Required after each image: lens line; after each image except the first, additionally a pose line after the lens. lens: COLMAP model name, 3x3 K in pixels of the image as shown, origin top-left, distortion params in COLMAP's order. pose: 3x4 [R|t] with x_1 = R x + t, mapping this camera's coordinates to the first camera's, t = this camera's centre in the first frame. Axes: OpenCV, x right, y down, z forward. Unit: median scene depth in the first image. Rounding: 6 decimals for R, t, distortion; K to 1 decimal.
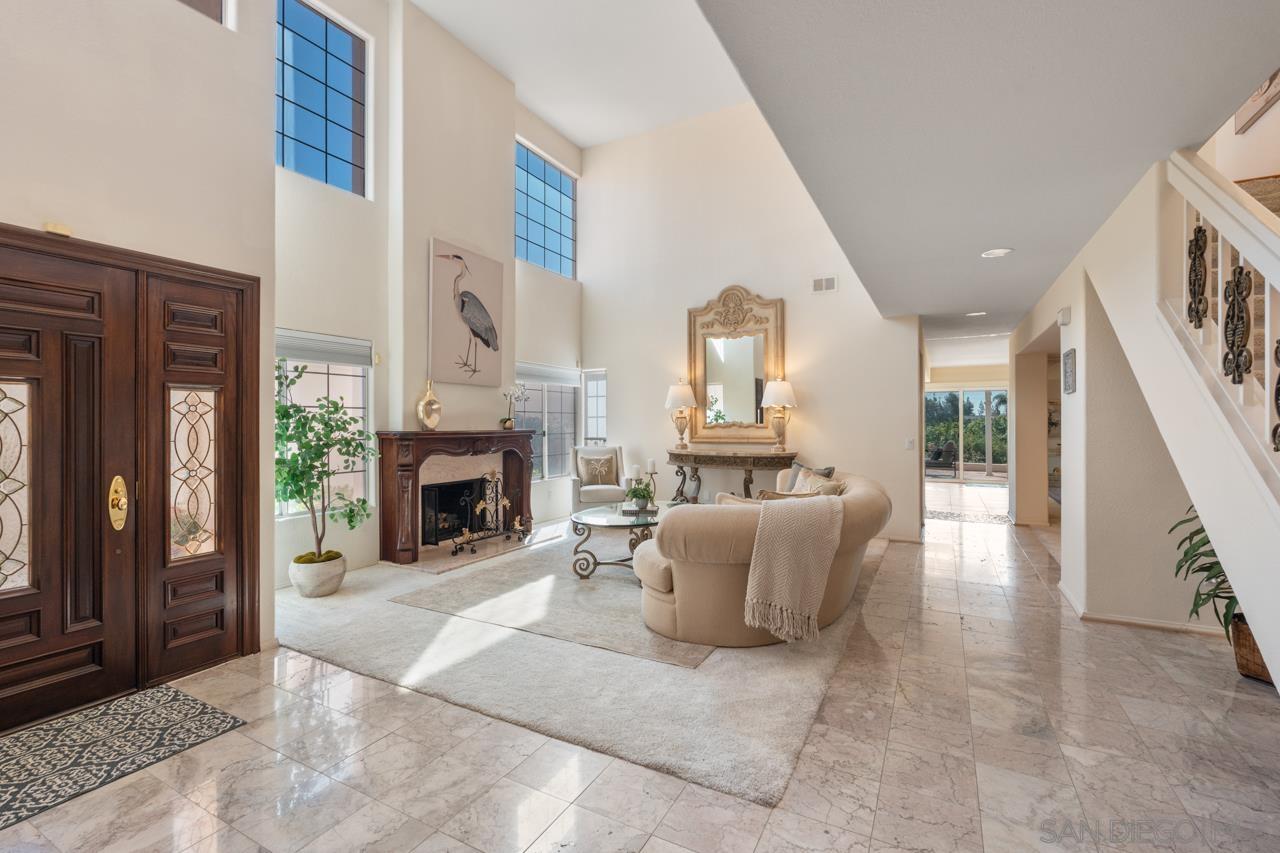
lens RADIAL K [[559.0, 0, 640.7], [0, 559.0, 421.7], [0, 0, 1]] dist [-0.005554, 0.000088]
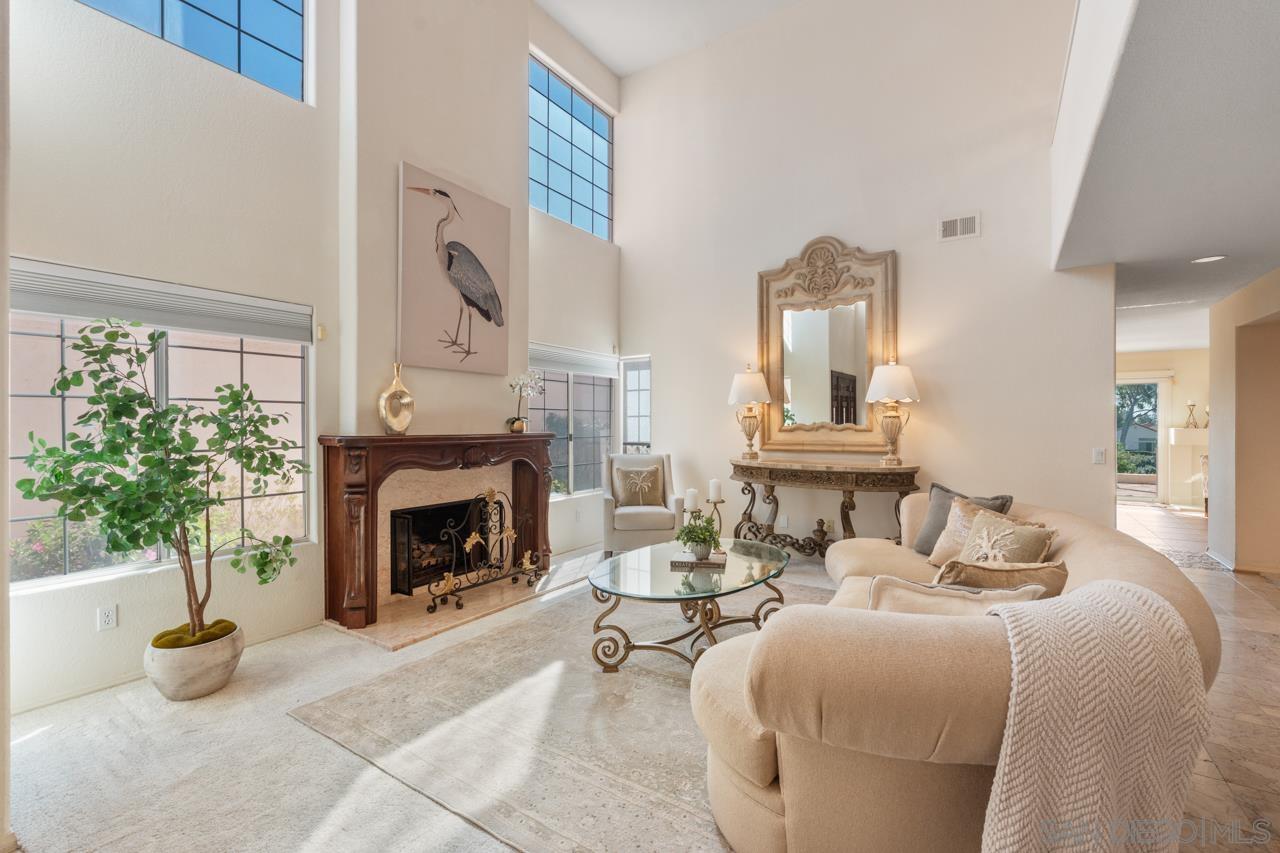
lens RADIAL K [[556.0, 0, 640.0], [0, 556.0, 426.5], [0, 0, 1]] dist [-0.005114, -0.000056]
pose [[0.996097, 0.002003, -0.088244, -0.011222], [-0.001351, 0.999971, 0.007453, -0.000046], [0.088256, -0.007304, 0.996071, 0.343821]]
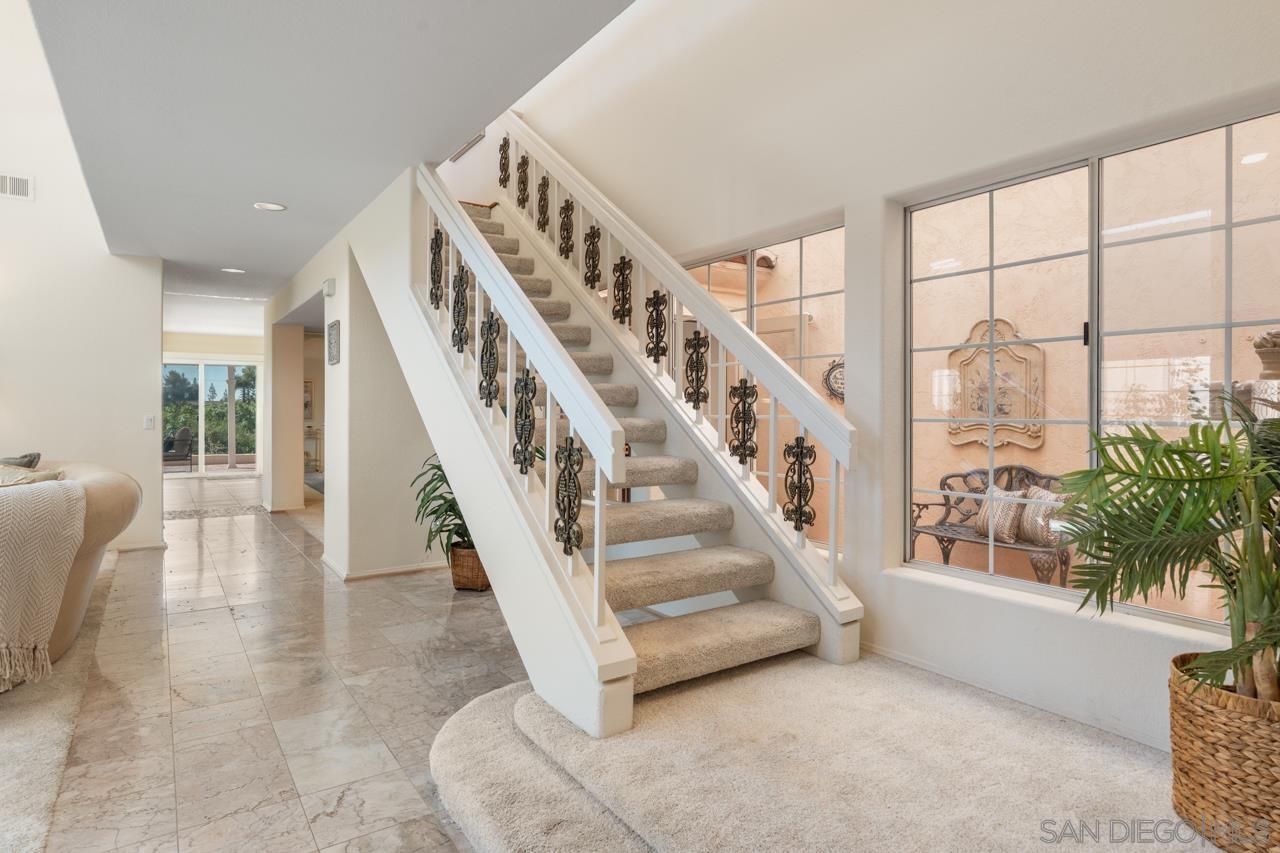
lens RADIAL K [[695.5, 0, 638.7], [0, 695.5, 409.8], [0, 0, 1]] dist [-0.002770, -0.000812]
pose [[0.454109, 0.003290, 0.890940, -0.082800], [-0.003579, 0.999992, -0.001868, 0.025995], [-0.890939, -0.002340, 0.454117, -0.053966]]
